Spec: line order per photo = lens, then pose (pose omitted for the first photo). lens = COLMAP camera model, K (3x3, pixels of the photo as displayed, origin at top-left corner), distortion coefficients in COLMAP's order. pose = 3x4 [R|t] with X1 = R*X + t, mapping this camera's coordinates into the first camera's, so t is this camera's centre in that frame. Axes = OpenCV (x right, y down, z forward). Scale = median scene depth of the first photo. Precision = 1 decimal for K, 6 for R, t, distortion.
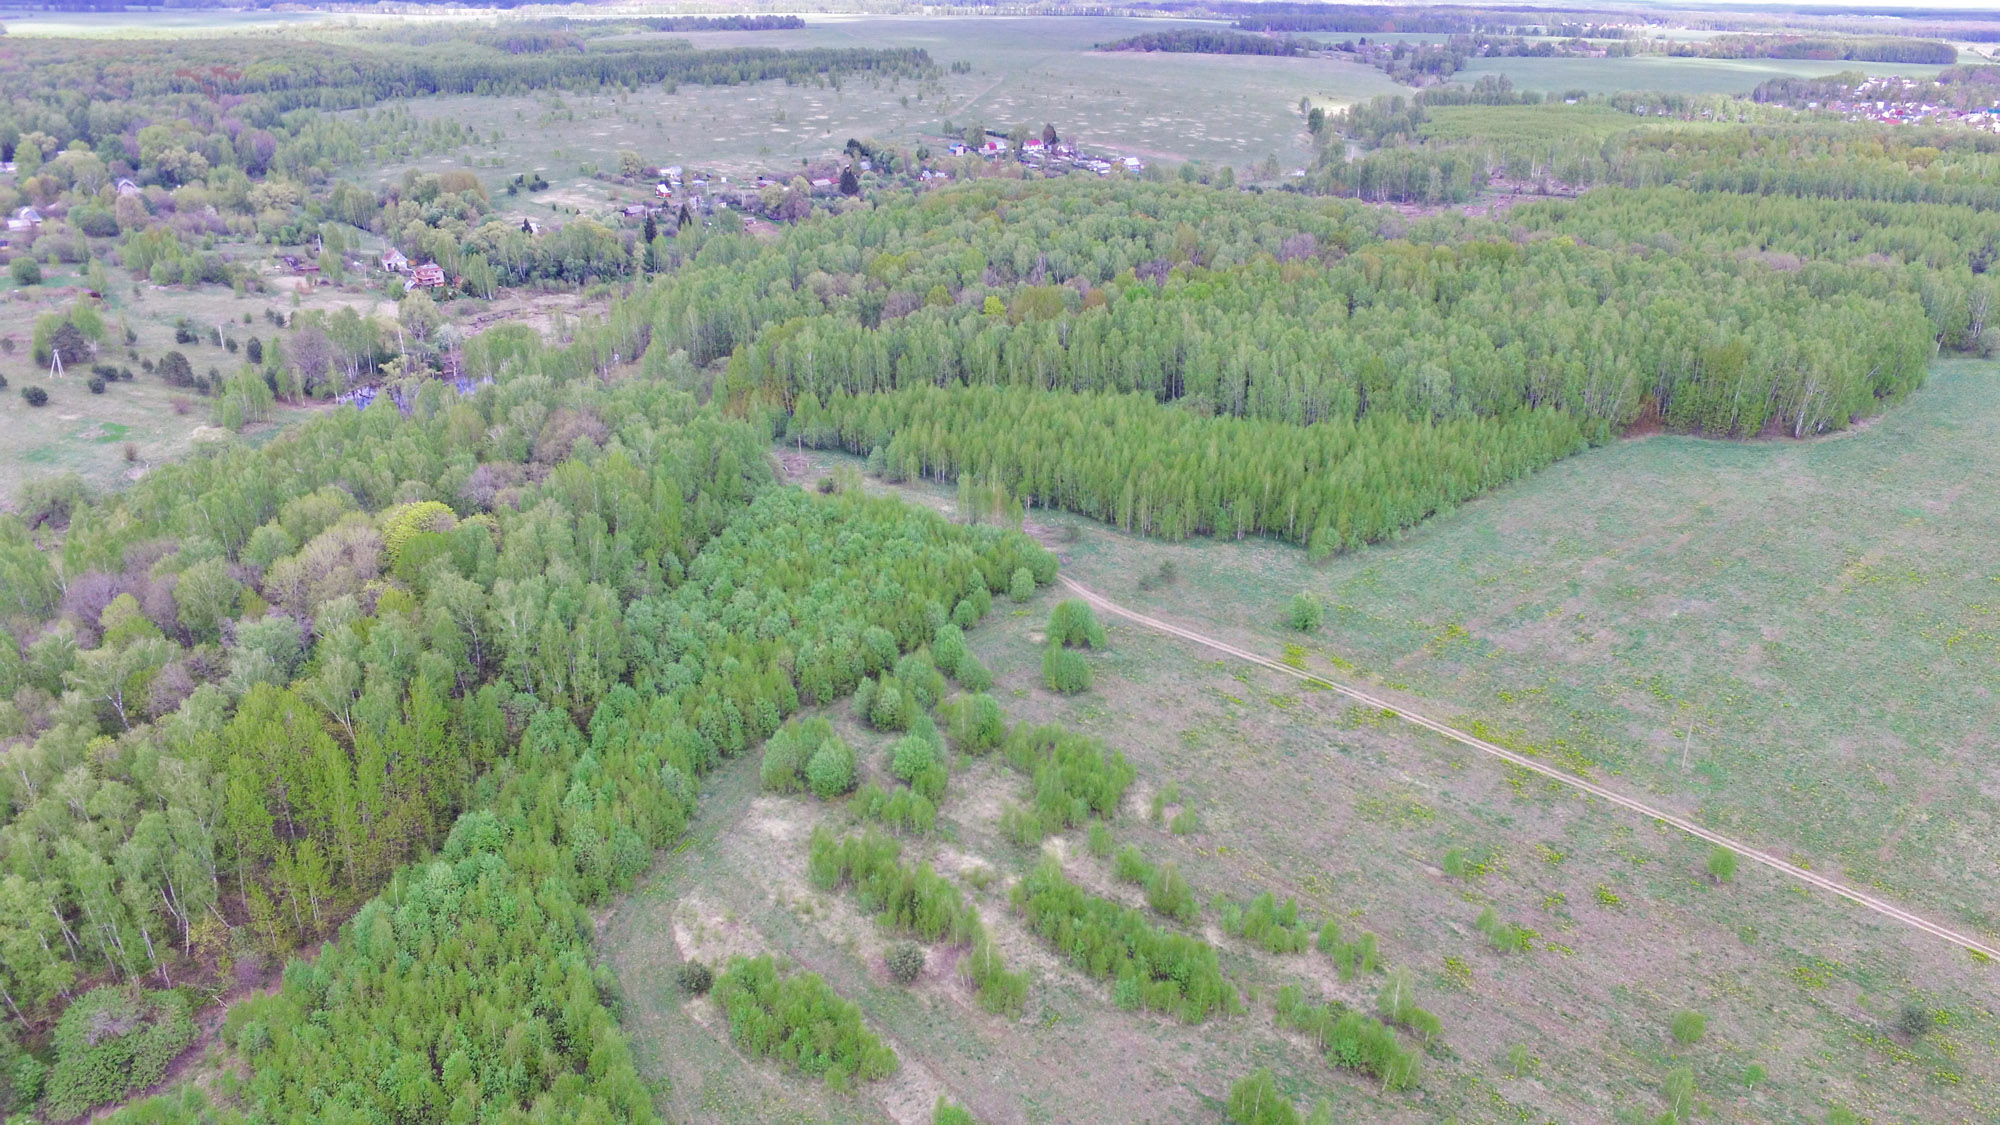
lens RADIAL K [[1359.1, 0, 1015.6], [0, 1359.1, 554.6], [0, 0, 1]] dist [-0.129496, 0.097764]
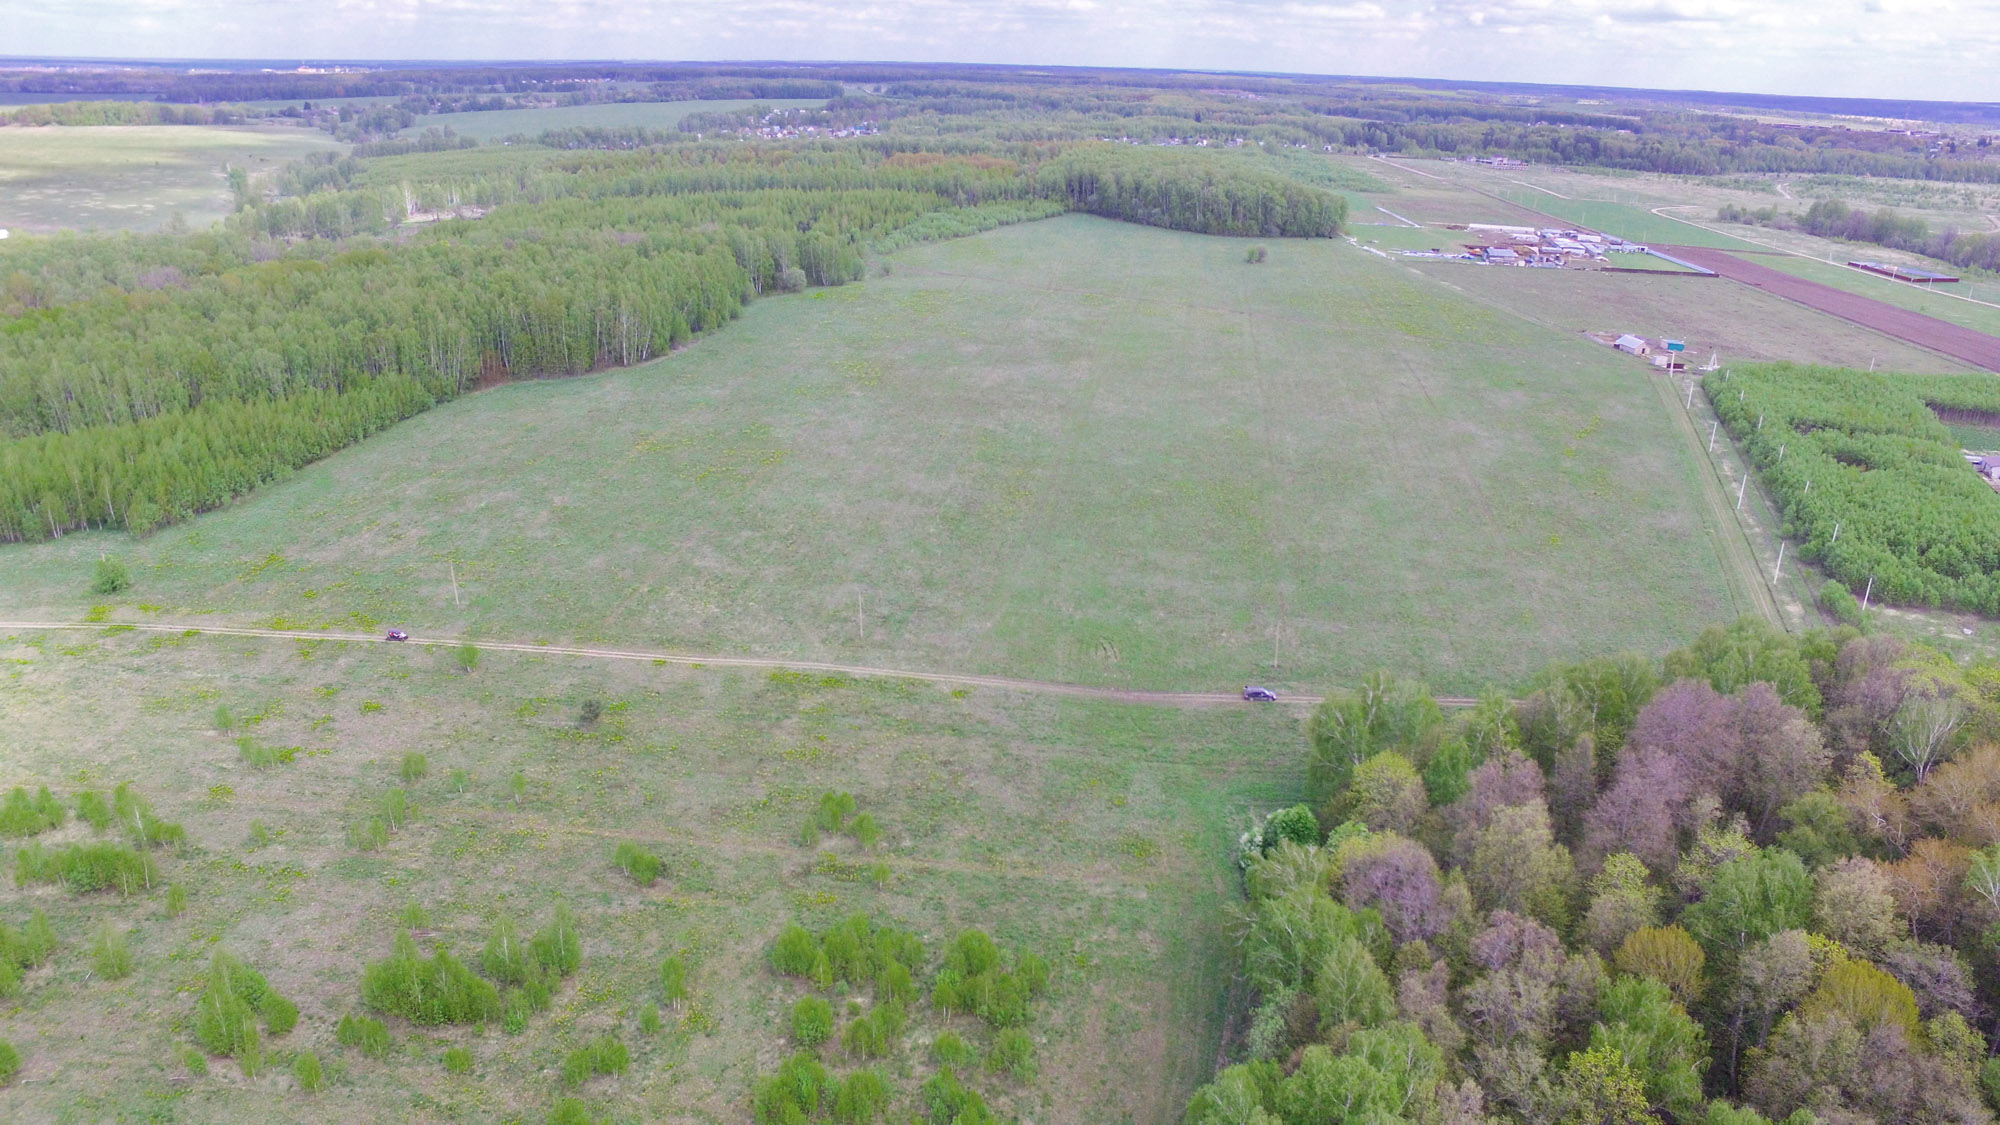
lens RADIAL K [[1359.1, 0, 1015.6], [0, 1359.1, 554.6], [0, 0, 1]] dist [-0.129496, 0.097764]
pose [[0.771368, -0.220238, 0.597065, 0.120297], [0.247151, 0.968238, 0.037849, 0.123740], [-0.586437, 0.118370, 0.801299, -0.155245]]
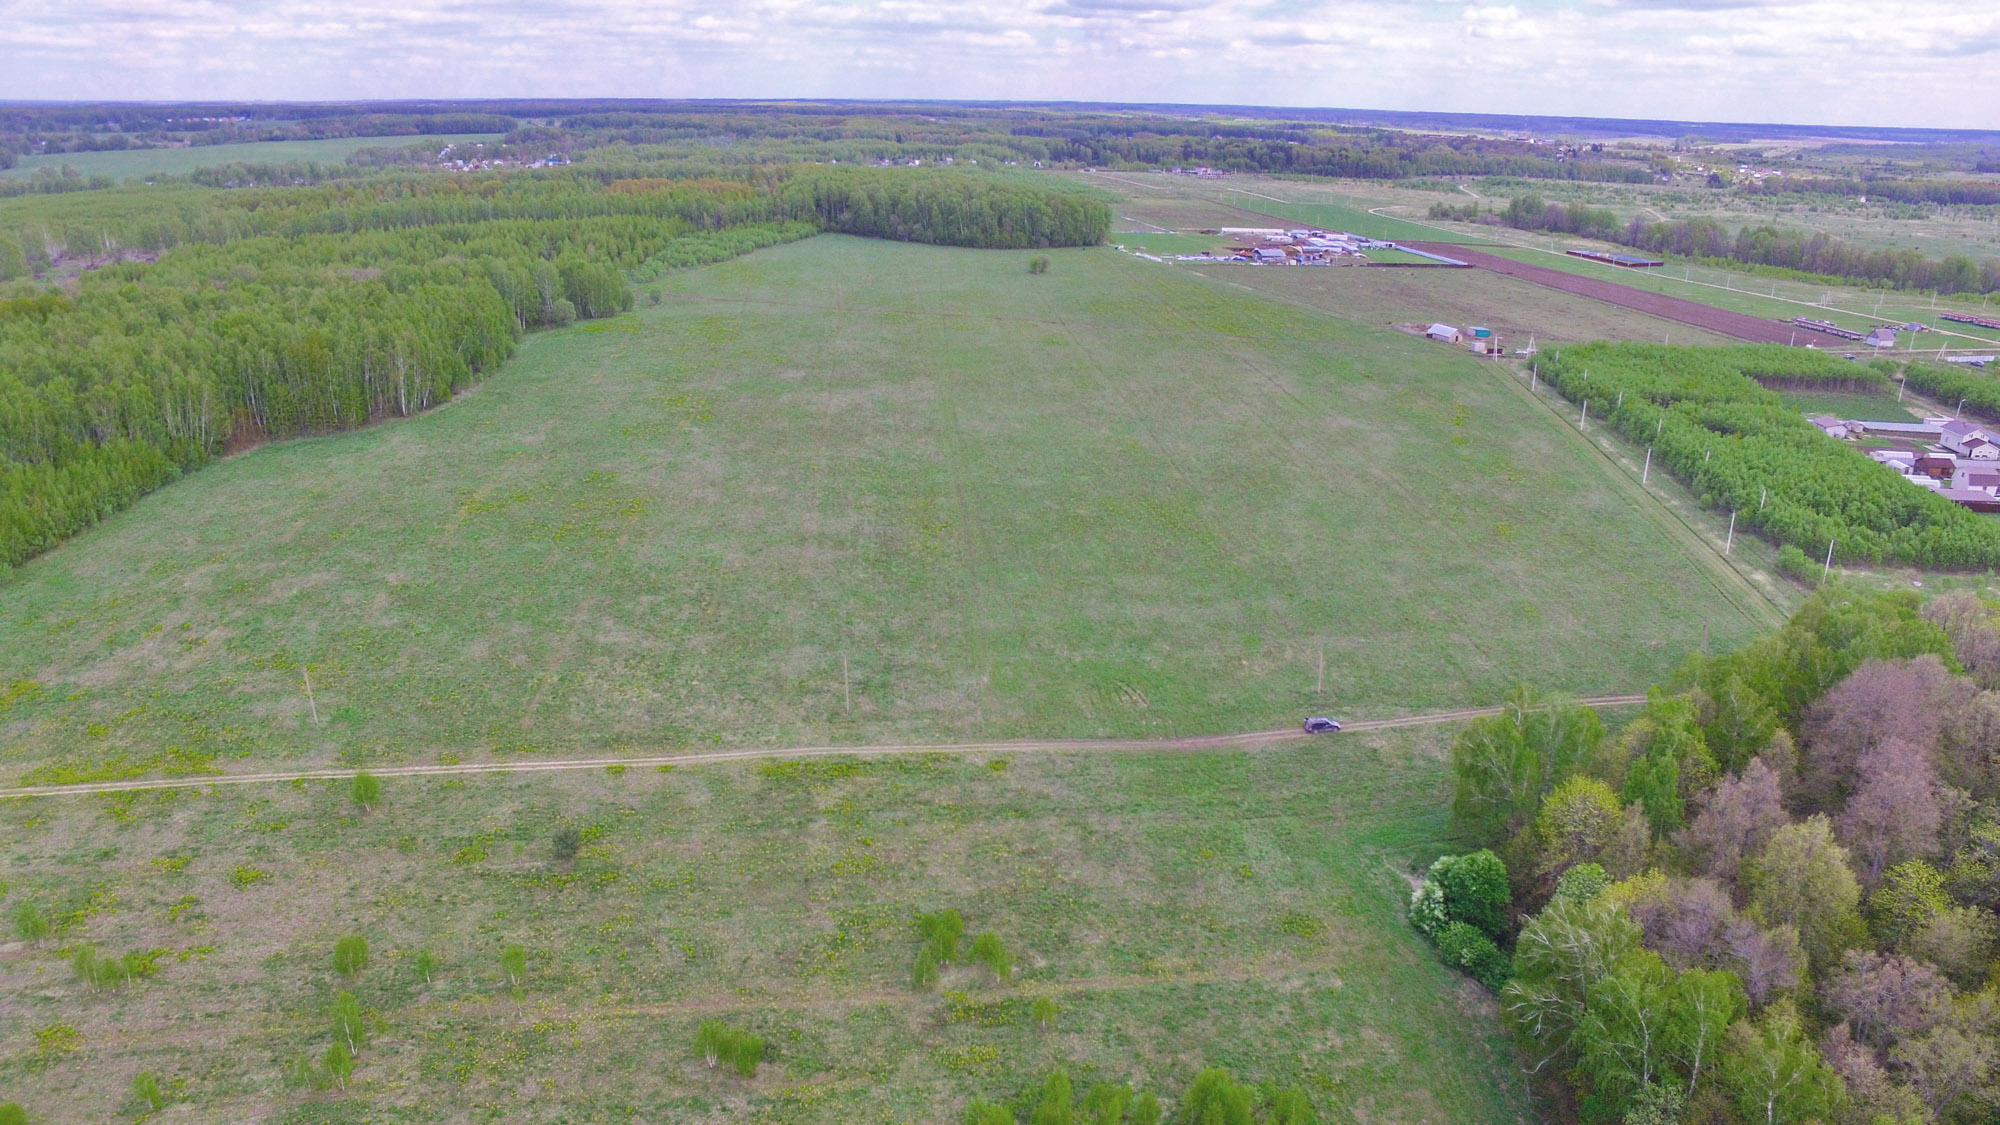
lens RADIAL K [[1359.1, 0, 1015.6], [0, 1359.1, 554.6], [0, 0, 1]] dist [-0.129496, 0.097764]
pose [[0.598788, -0.265936, 0.755468, 0.086820], [0.317202, 0.944876, 0.081194, 0.082685], [-0.735416, 0.191018, 0.650135, 0.019551]]
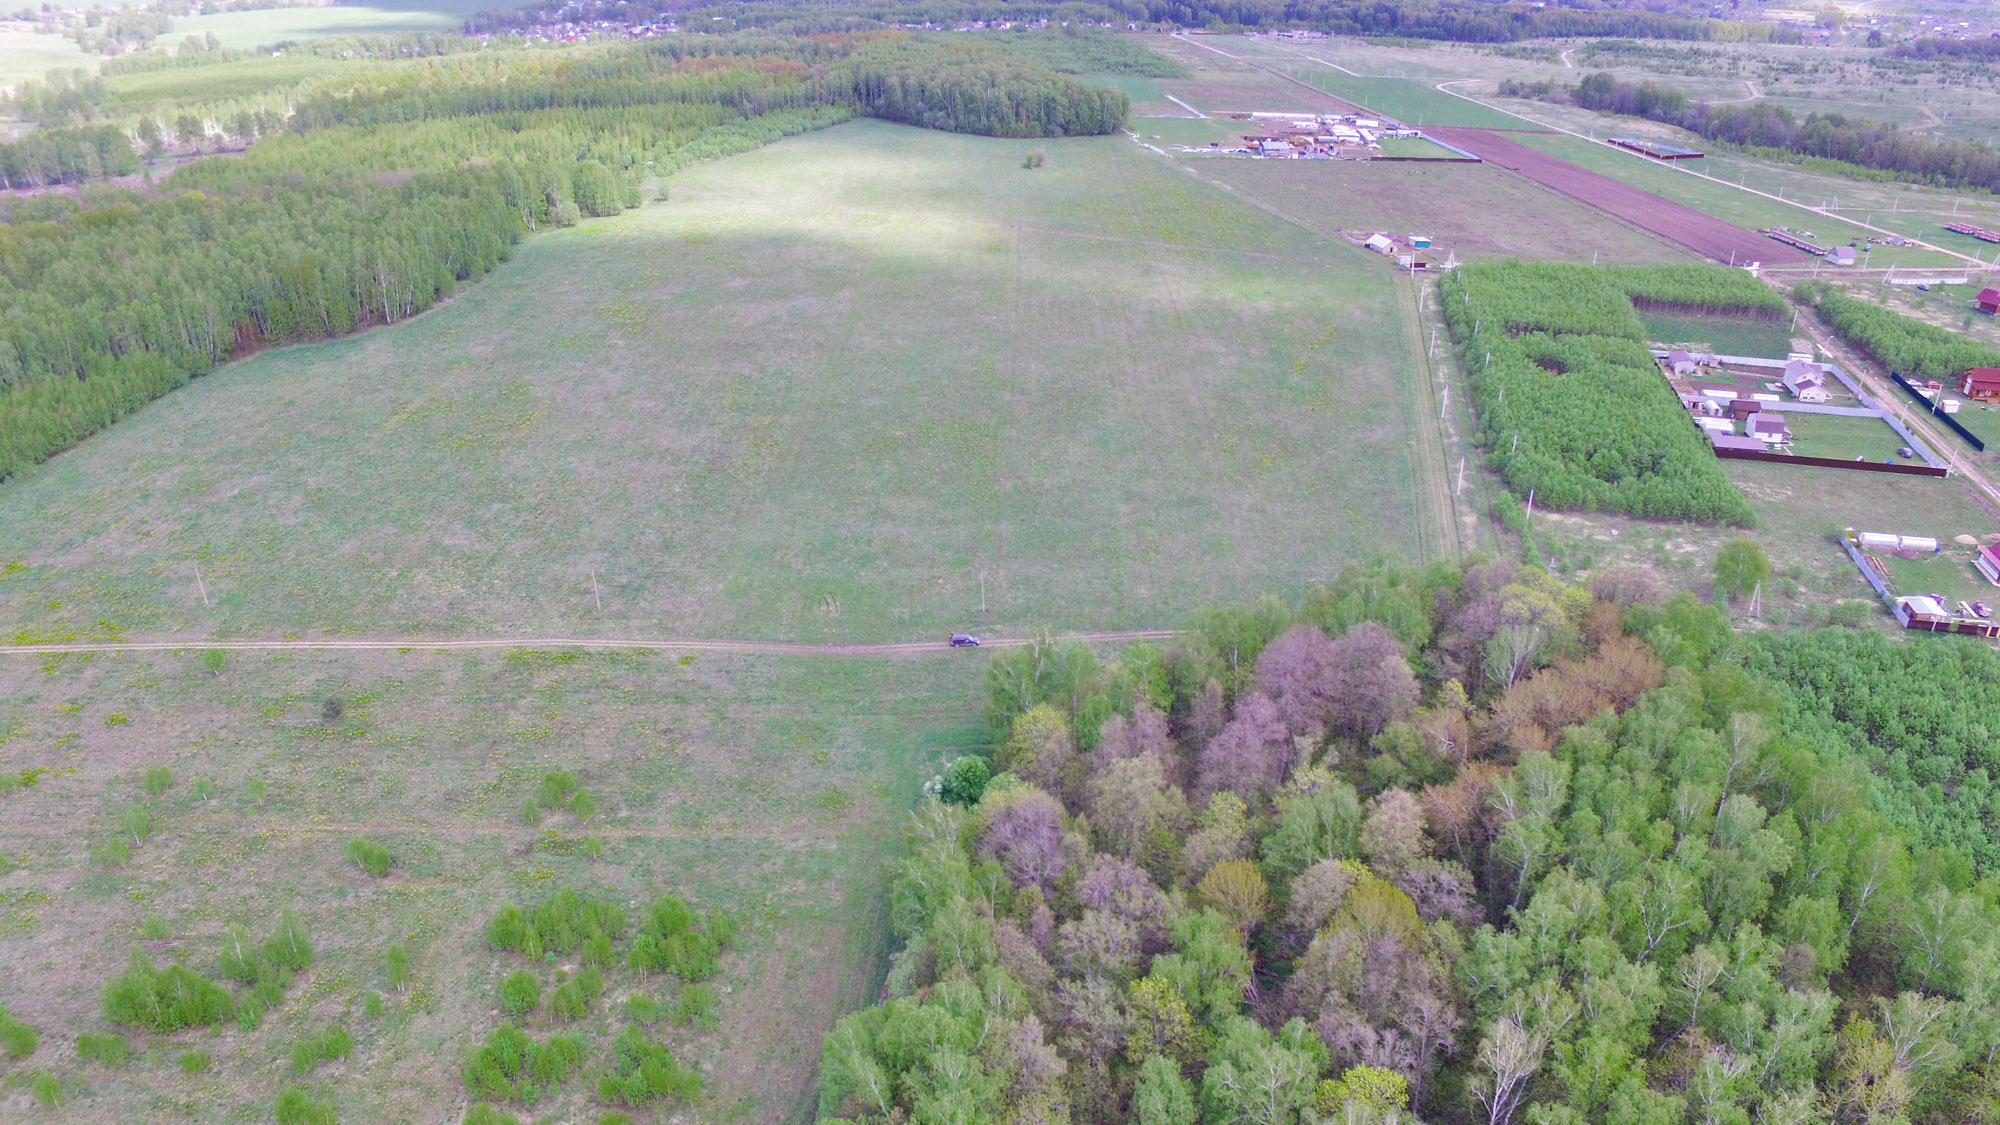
lens RADIAL K [[1359.1, 0, 1015.6], [0, 1359.1, 554.6], [0, 0, 1]] dist [-0.129496, 0.097764]
pose [[0.687225, -0.323271, 0.650552, 0.155500], [0.297661, 0.942208, 0.153759, 0.097311], [-0.662661, 0.087977, 0.743734, -0.250660]]
